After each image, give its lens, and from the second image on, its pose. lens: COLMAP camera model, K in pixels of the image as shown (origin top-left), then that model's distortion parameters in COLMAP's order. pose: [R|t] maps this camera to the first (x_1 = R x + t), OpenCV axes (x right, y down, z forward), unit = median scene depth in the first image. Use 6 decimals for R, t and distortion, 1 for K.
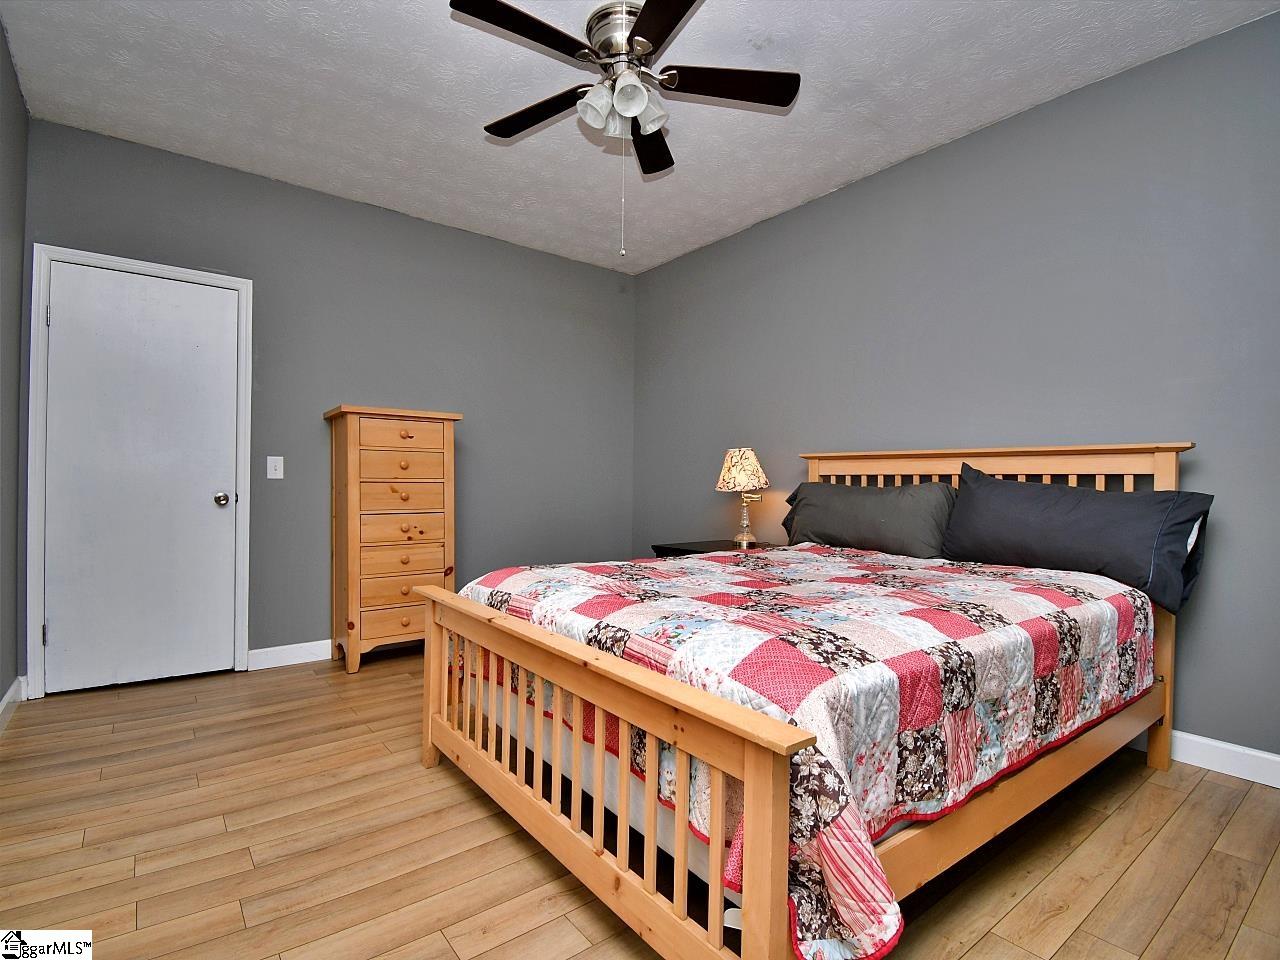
lens RADIAL K [[634.3, 0, 638.0], [0, 634.3, 483.8], [0, 0, 1]] dist [0.014181, -0.022297]
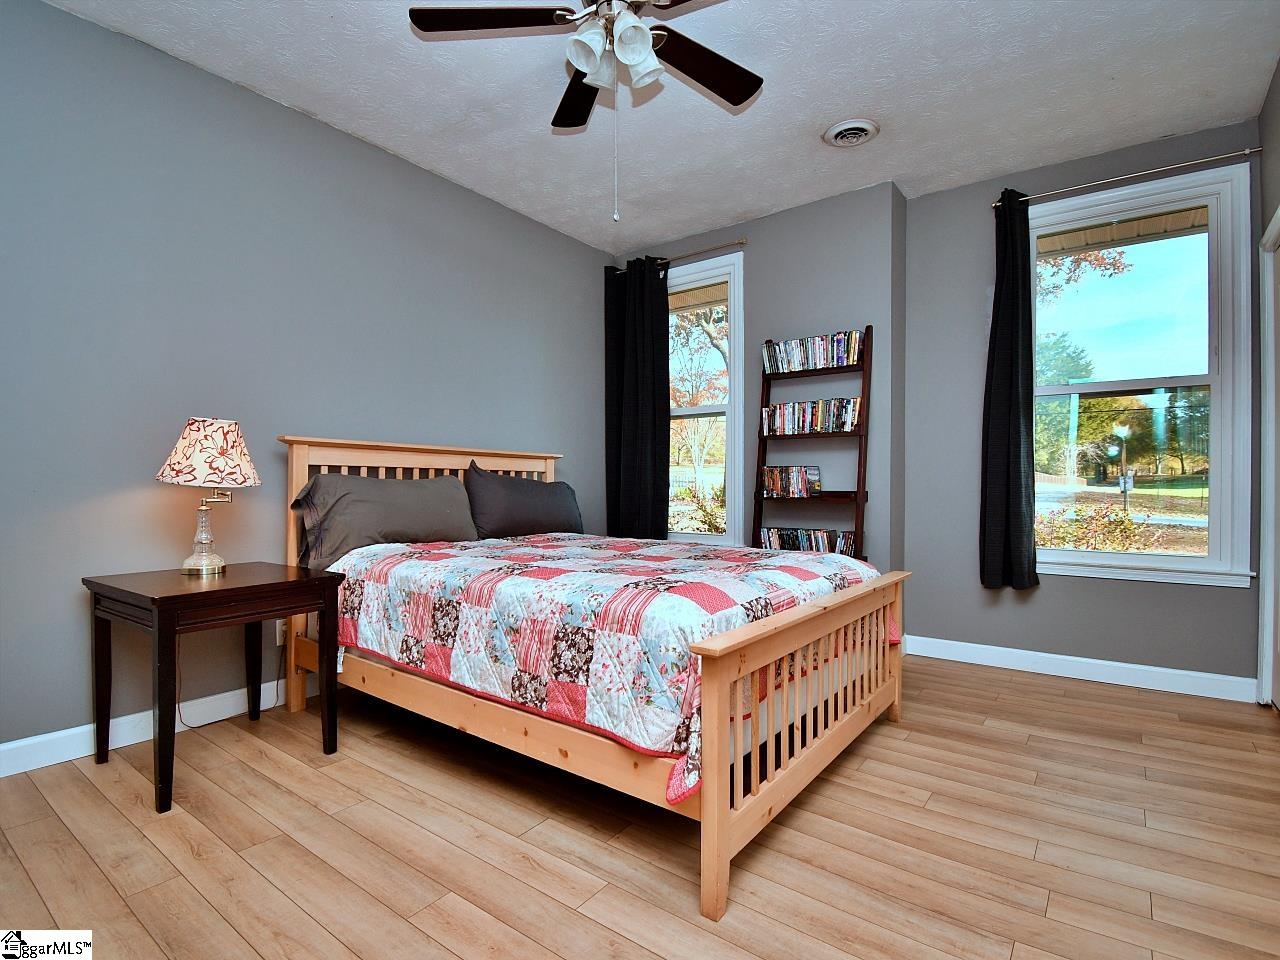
lens RADIAL K [[634.3, 0, 637.4], [0, 634.3, 482.2], [0, 0, 1]] dist [0.014181, -0.022297]
pose [[-0.265917, -0.014120, 0.963893, -0.932538], [-0.013449, 0.999850, 0.010937, -0.009006], [-0.963902, -0.010055, -0.266067, 1.253554]]
